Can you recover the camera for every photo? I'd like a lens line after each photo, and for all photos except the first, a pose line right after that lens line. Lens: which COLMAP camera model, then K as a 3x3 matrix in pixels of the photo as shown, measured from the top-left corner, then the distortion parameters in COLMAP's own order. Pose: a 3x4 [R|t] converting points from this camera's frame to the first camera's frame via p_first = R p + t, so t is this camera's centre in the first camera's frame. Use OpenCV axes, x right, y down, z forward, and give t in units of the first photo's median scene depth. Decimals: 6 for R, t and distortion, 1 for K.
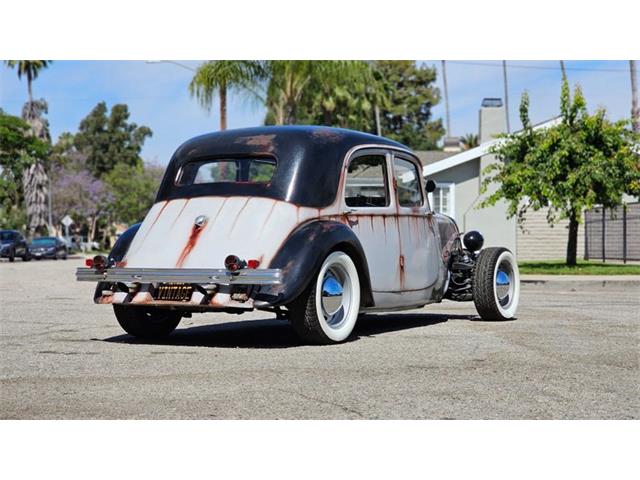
lens RADIAL K [[1186.1, 0, 320.0], [0, 1186.1, 240.0], [0, 0, 1]] dist [-0.019288, 0.444385]
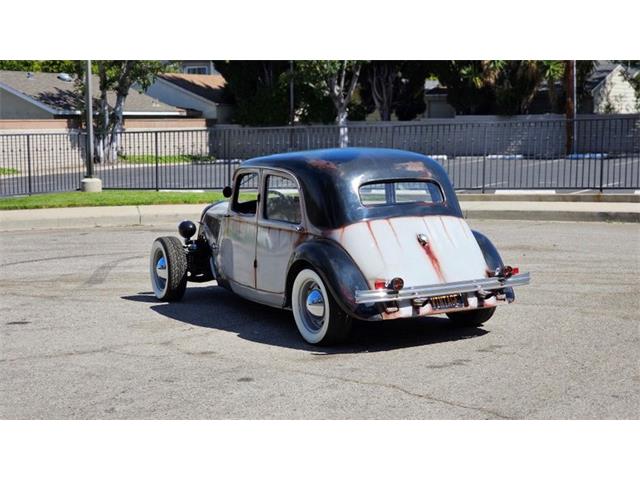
lens RADIAL K [[1186.1, 0, 320.0], [0, 1186.1, 240.0], [0, 0, 1]] dist [-0.019288, 0.444385]
pose [[0.485638, -0.093073, 0.869191, -1.147346], [0.015470, 0.995075, 0.097910, -0.128598], [-0.874023, -0.034102, 0.484686, 0.495771]]
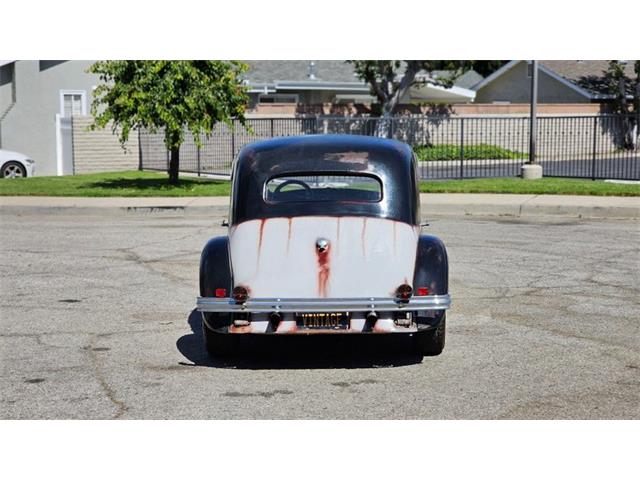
lens RADIAL K [[1186.1, 0, 320.0], [0, 1186.1, 240.0], [0, 0, 1]] dist [-0.019288, 0.444385]
pose [[0.875229, -0.056145, 0.480440, -0.564248], [0.006697, 0.994552, 0.104025, -0.119020], [-0.483663, -0.087828, 0.870837, 0.123914]]
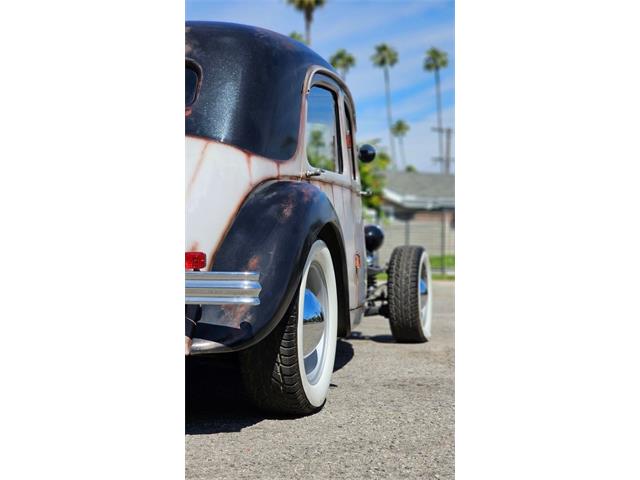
lens RADIAL K [[1186.1, 0, 320.0], [0, 1186.1, 240.0], [0, 0, 1]] dist [-0.019288, 0.444385]
pose [[0.984695, 0.010291, 0.173981, -0.077041], [-0.009593, 0.999942, -0.004854, 0.012140], [-0.174021, 0.003111, 0.984737, 0.468342]]
